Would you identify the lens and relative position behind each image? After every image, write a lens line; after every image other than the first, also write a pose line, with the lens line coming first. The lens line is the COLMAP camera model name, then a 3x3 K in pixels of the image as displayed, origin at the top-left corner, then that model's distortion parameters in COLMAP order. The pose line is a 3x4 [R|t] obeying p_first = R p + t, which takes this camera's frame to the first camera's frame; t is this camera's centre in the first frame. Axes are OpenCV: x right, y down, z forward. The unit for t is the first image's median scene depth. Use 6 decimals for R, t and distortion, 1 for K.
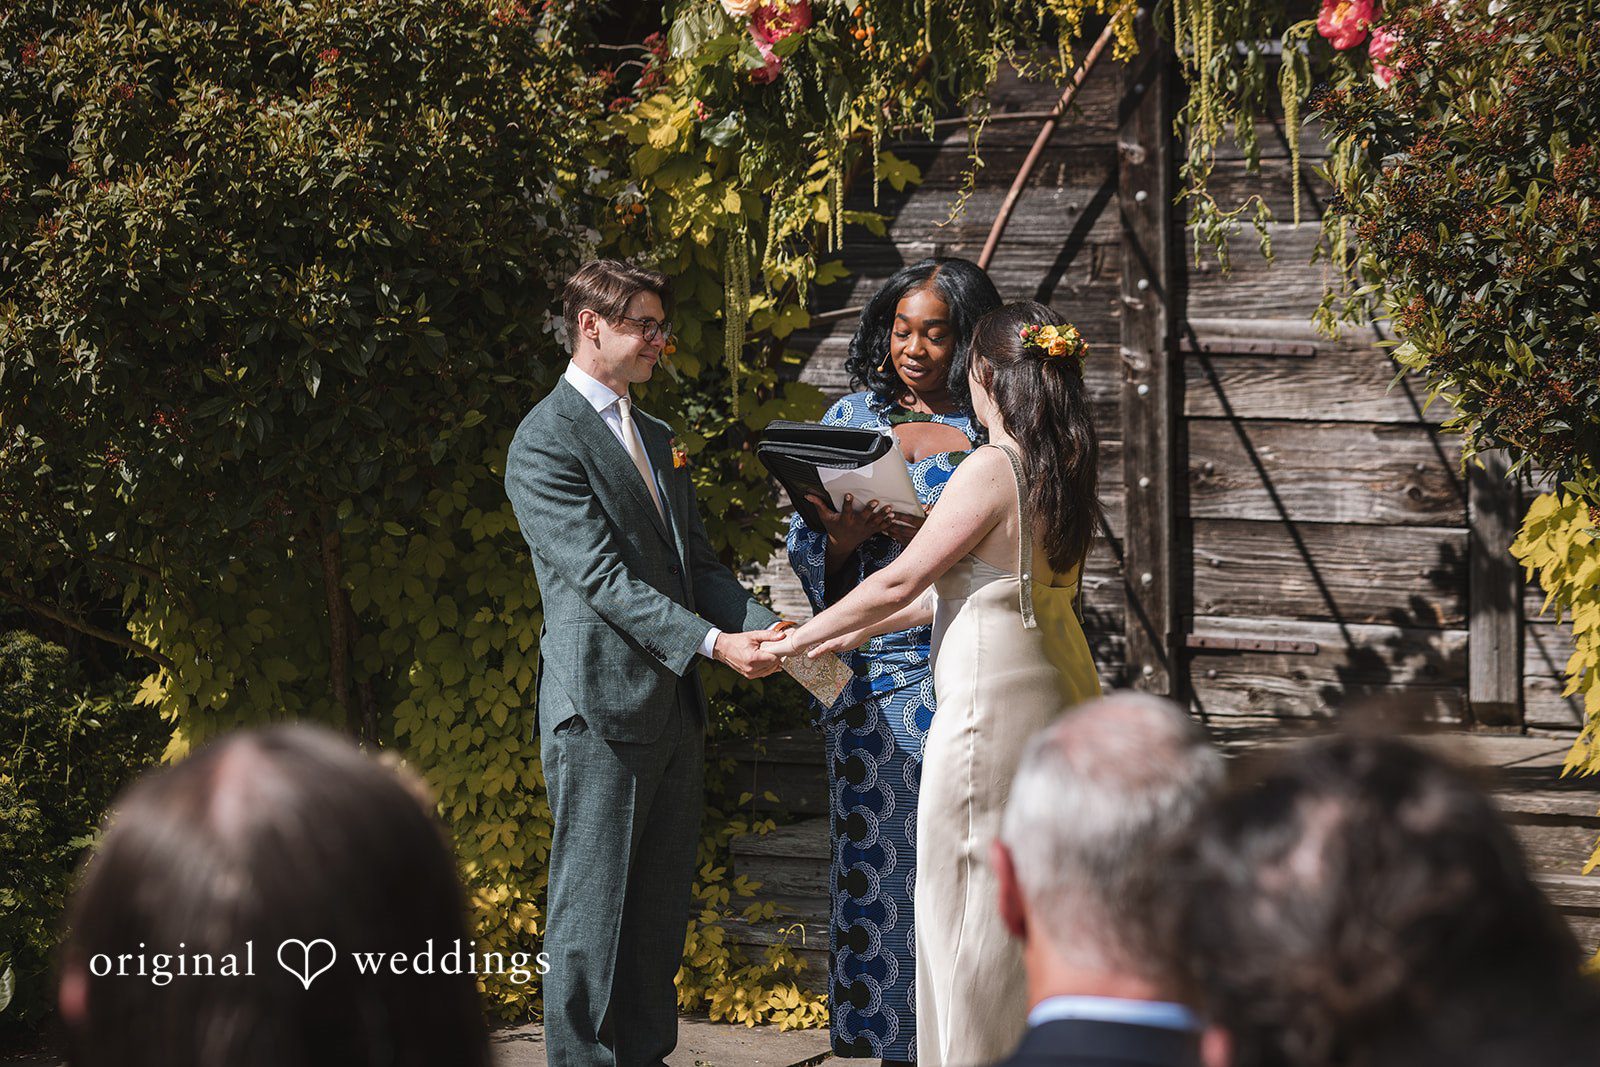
lens RADIAL K [[3660.0, 0, 800.0], [0, 3660.0, 533.5], [0, 0, 1]] dist [-0.041783, -0.489233]
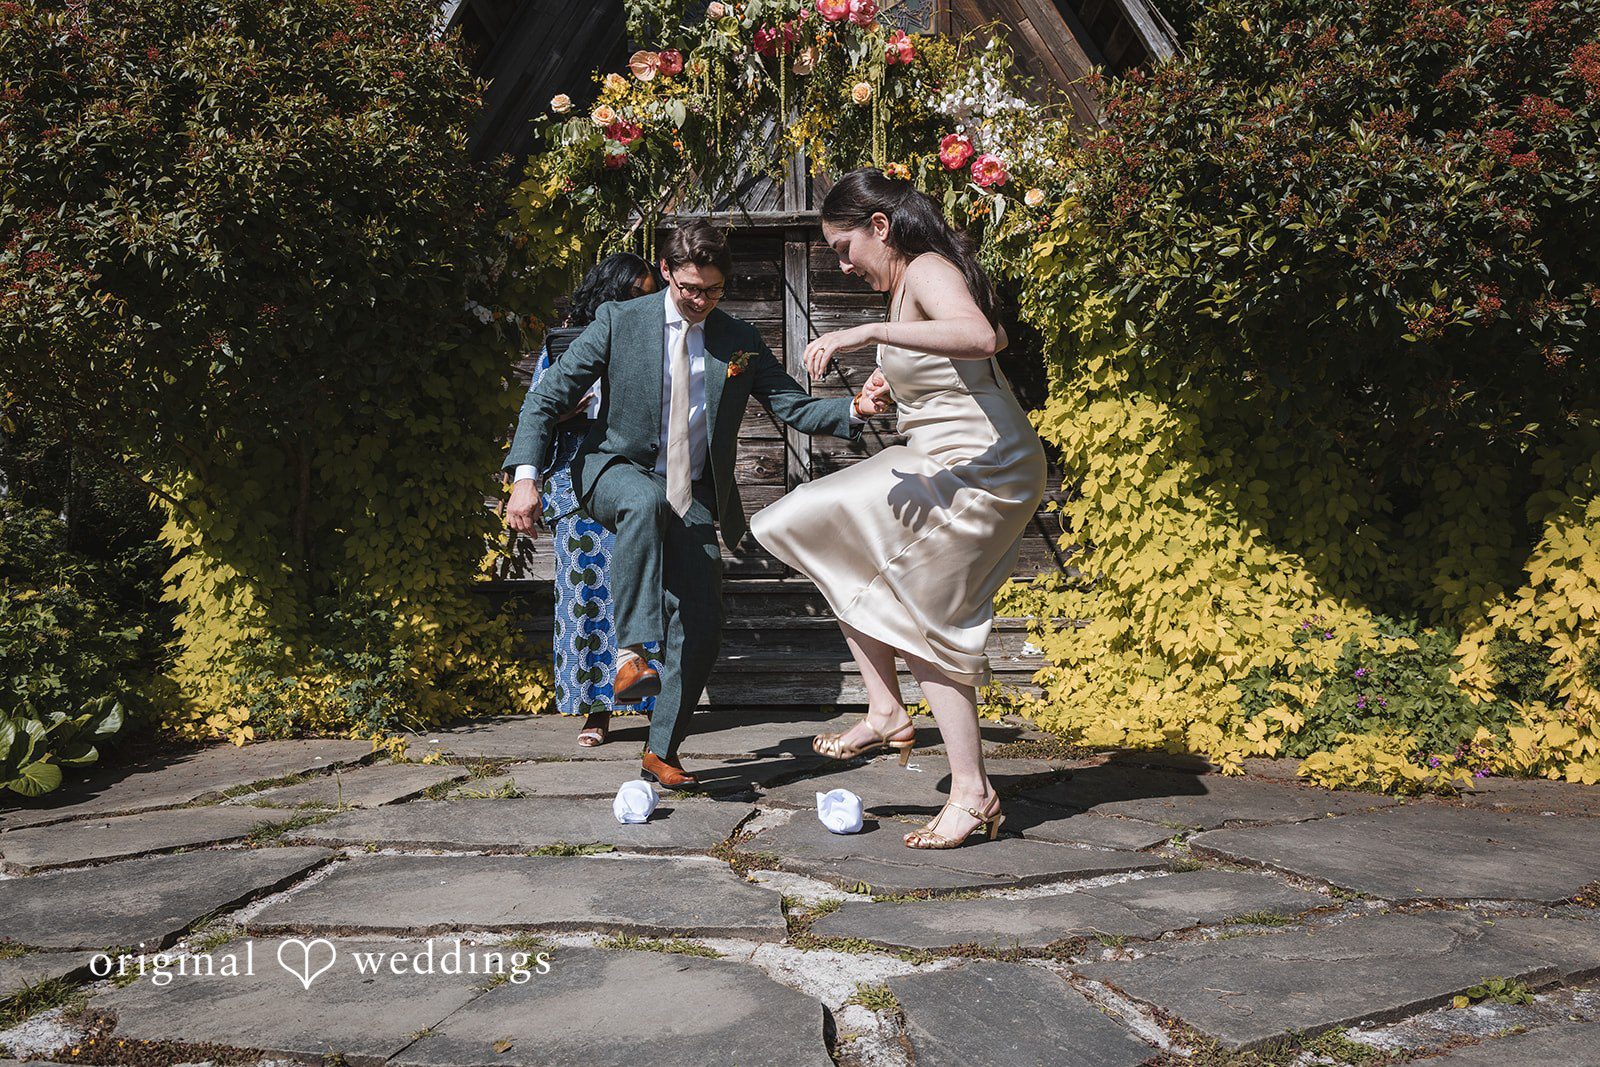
lens RADIAL K [[1191.6, 0, 798.5], [0, 1191.6, 530.1], [0, 0, 1]] dist [-0.006800, -0.005861]
pose [[0.871788, 0.007431, 0.489827, -0.158951], [0.019289, 0.998589, -0.049479, 0.059567], [-0.489504, 0.052584, 0.870414, 0.356857]]
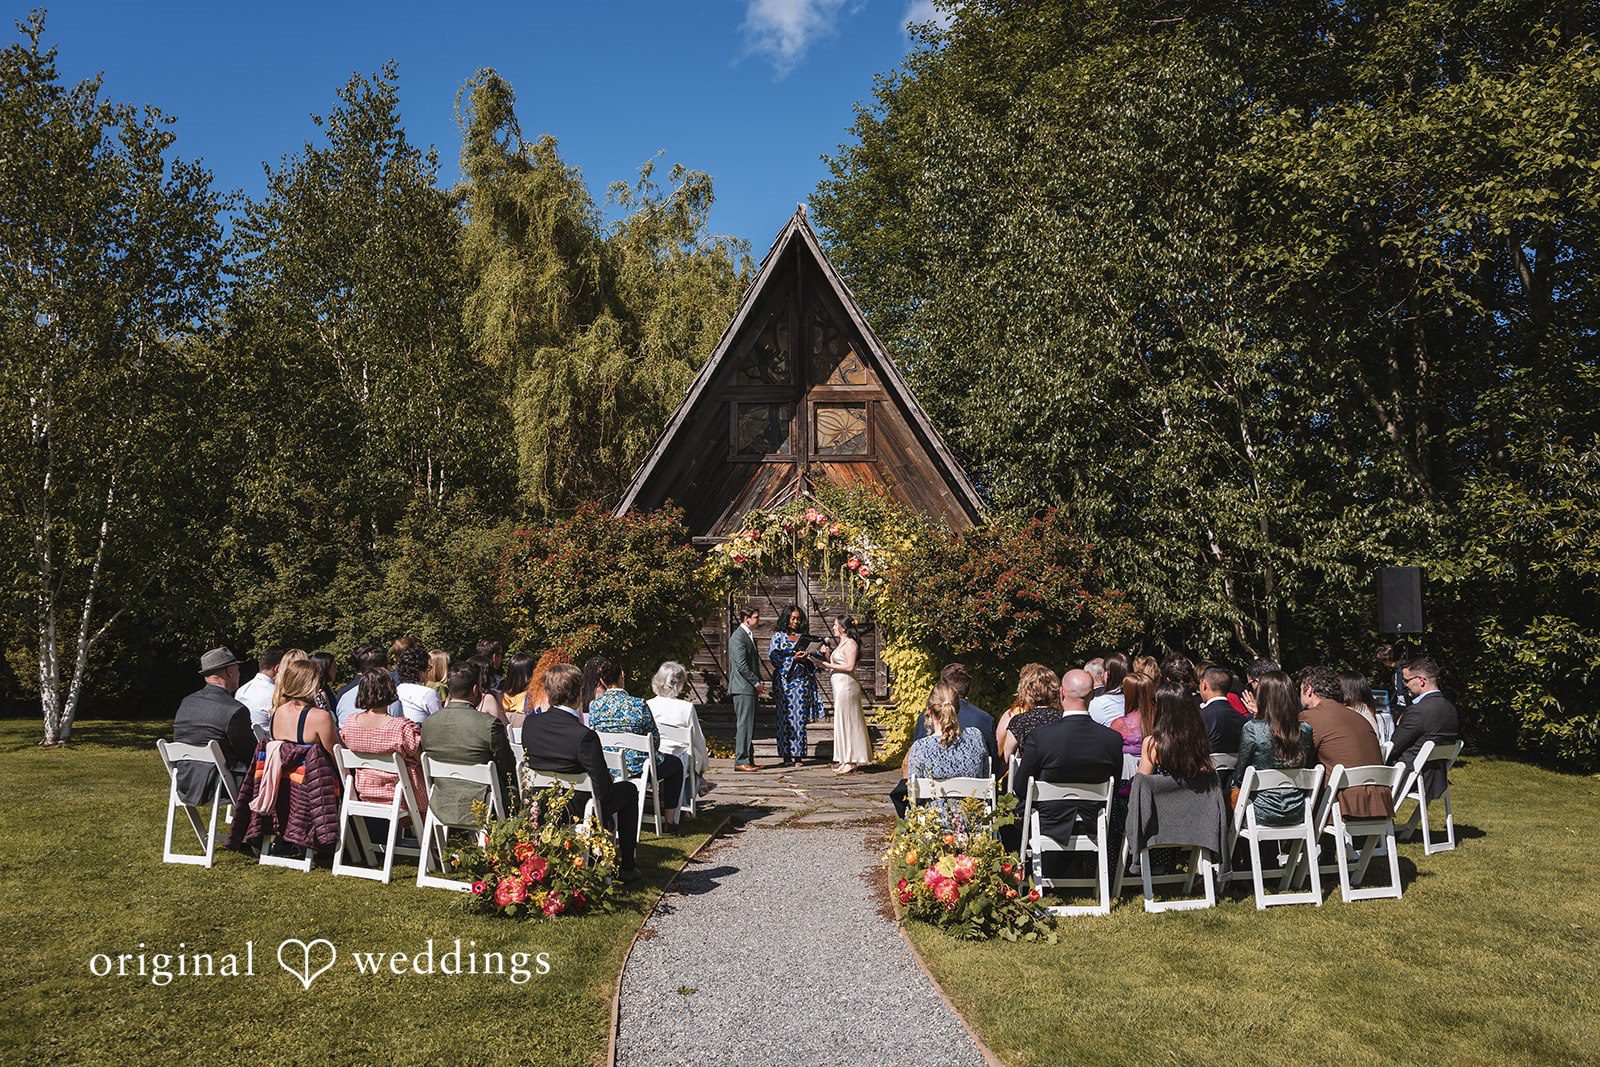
lens RADIAL K [[1244.4, 0, 788.9], [0, 1244.4, 533.1], [0, 0, 1]] dist [0.002901, -0.013810]
pose [[0.884979, 0.048647, 0.463082, -0.572520], [0.008680, 0.992631, -0.120866, 0.028070], [-0.465550, 0.110984, 0.878035, -0.434445]]
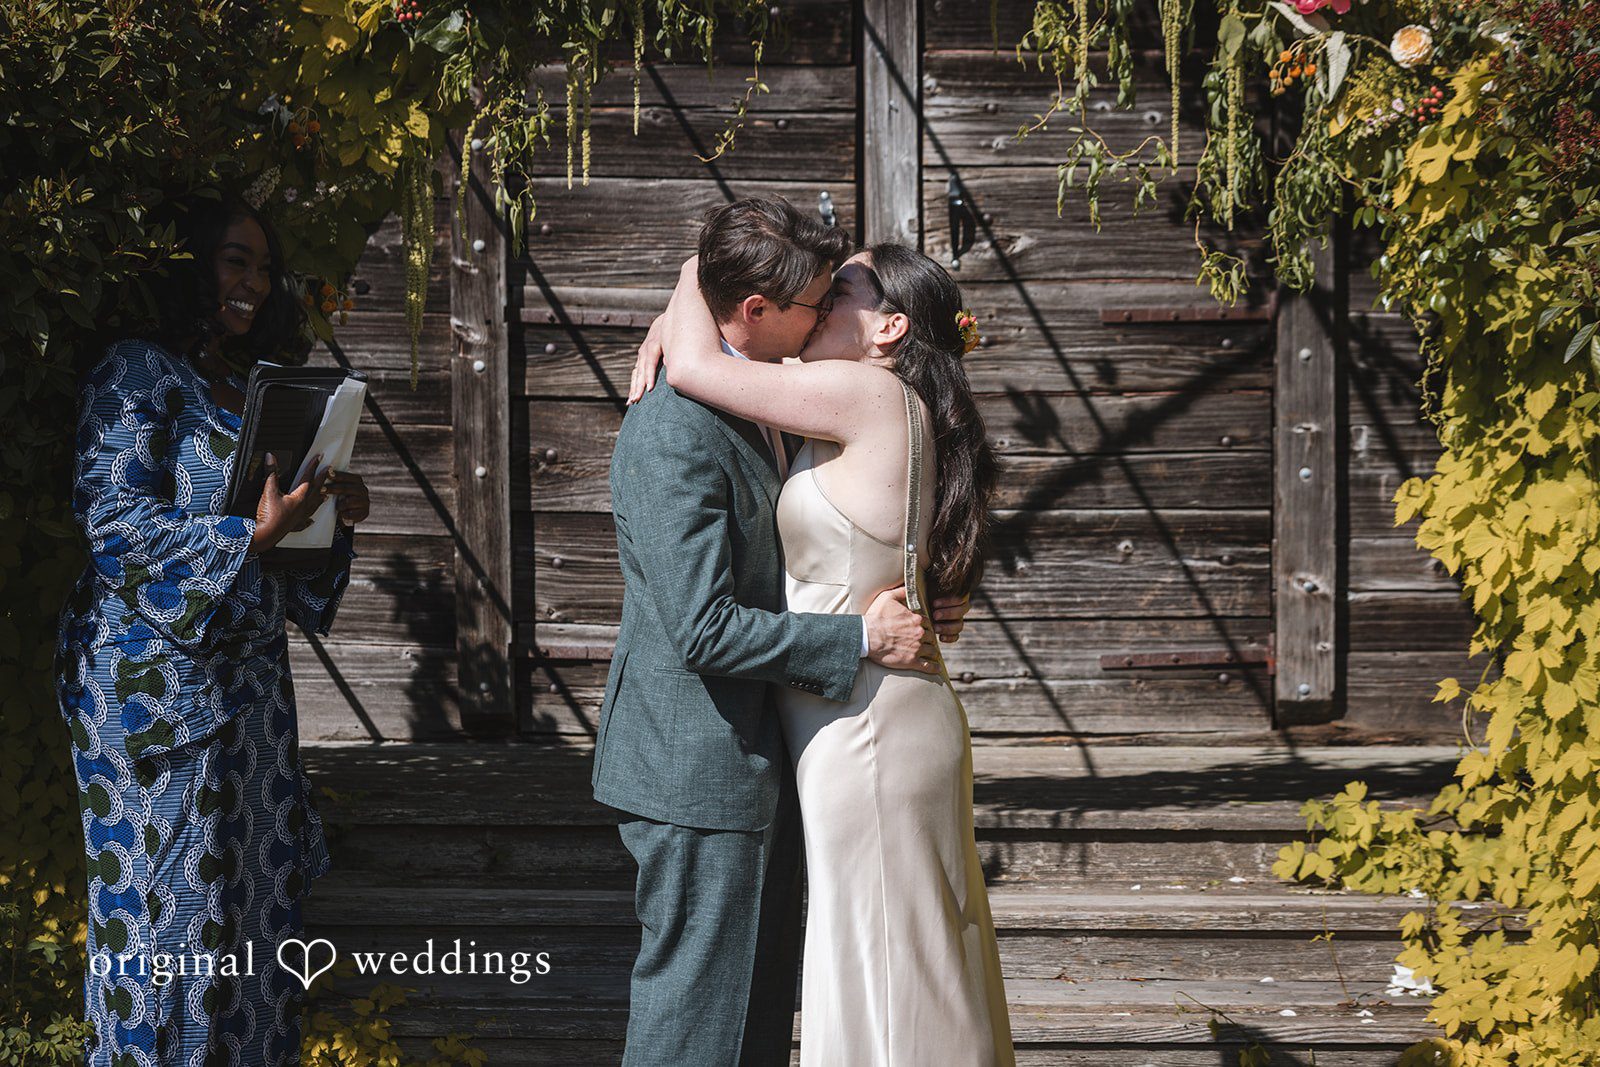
lens RADIAL K [[3660.0, 0, 800.0], [0, 3660.0, 533.5], [0, 0, 1]] dist [-0.041783, -0.489233]
pose [[0.881875, -0.011149, 0.471352, -0.253751], [0.011078, 0.999934, 0.002927, -0.000886], [-0.471353, 0.002640, 0.881940, 0.193552]]
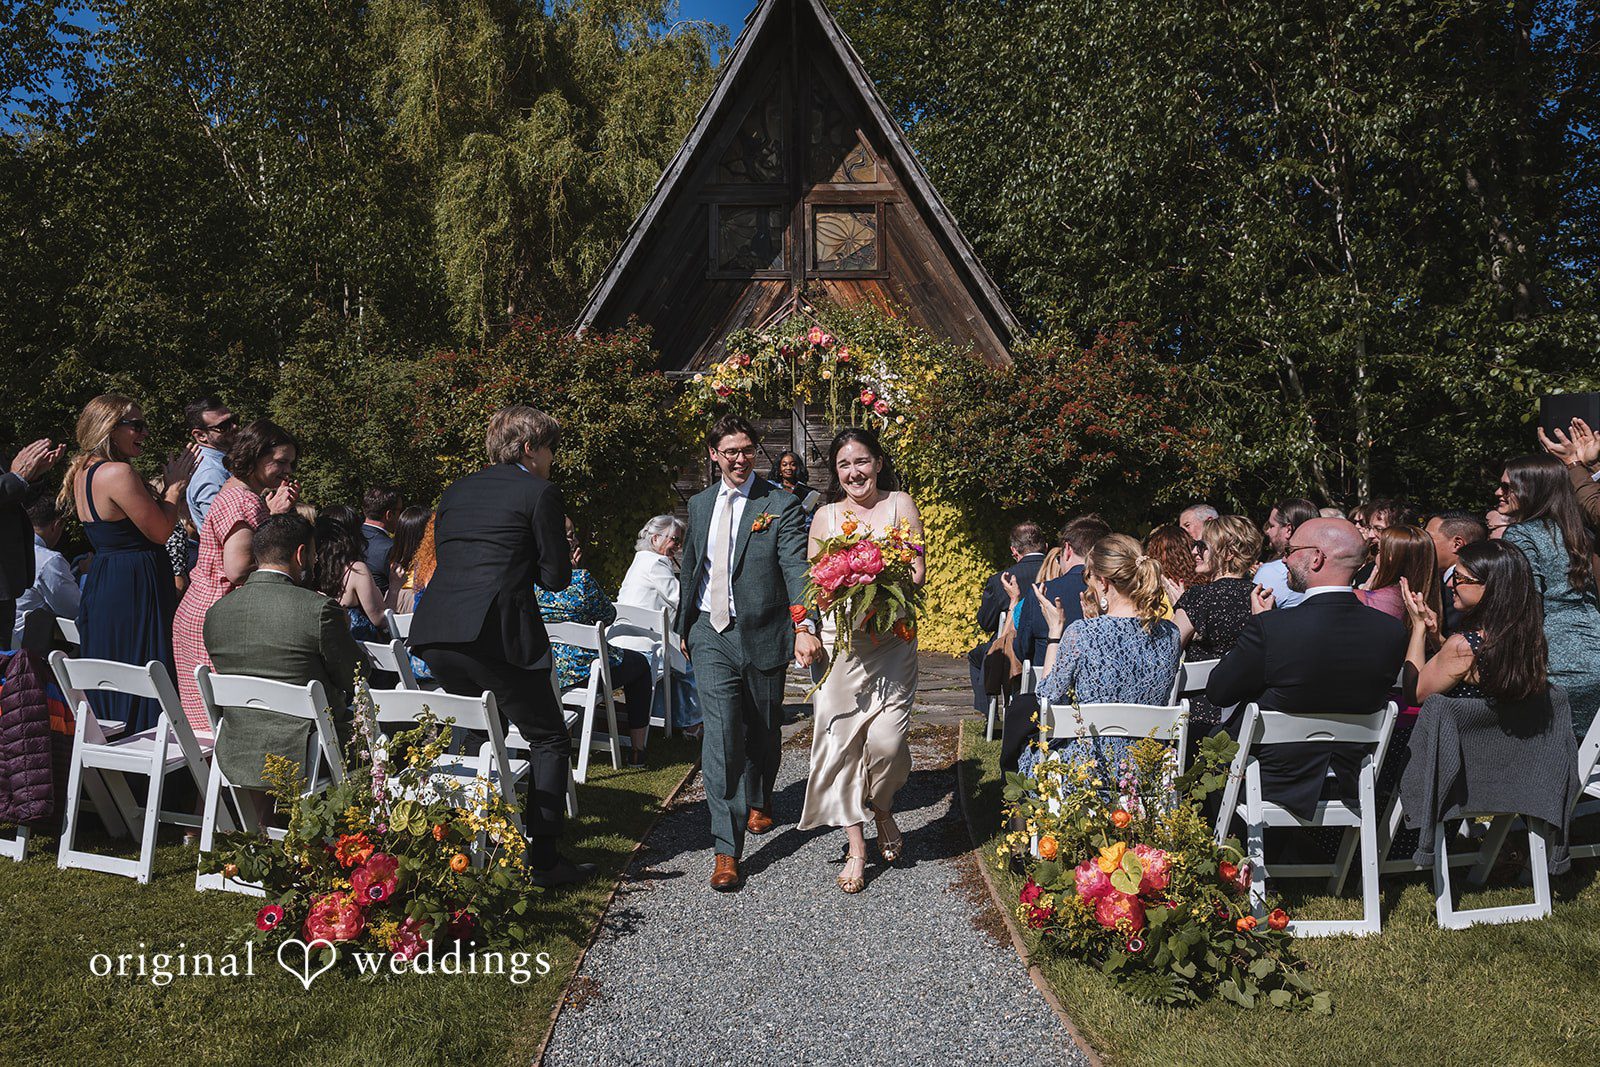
lens RADIAL K [[1245.1, 0, 800.0], [0, 1245.1, 533.5], [0, 0, 1]] dist [0.030454, -0.001201]
pose [[0.871980, -0.005680, 0.489509, -0.463579], [0.013799, 0.999821, -0.012979, 0.029025], [-0.489347, 0.018072, 0.871902, -0.189474]]
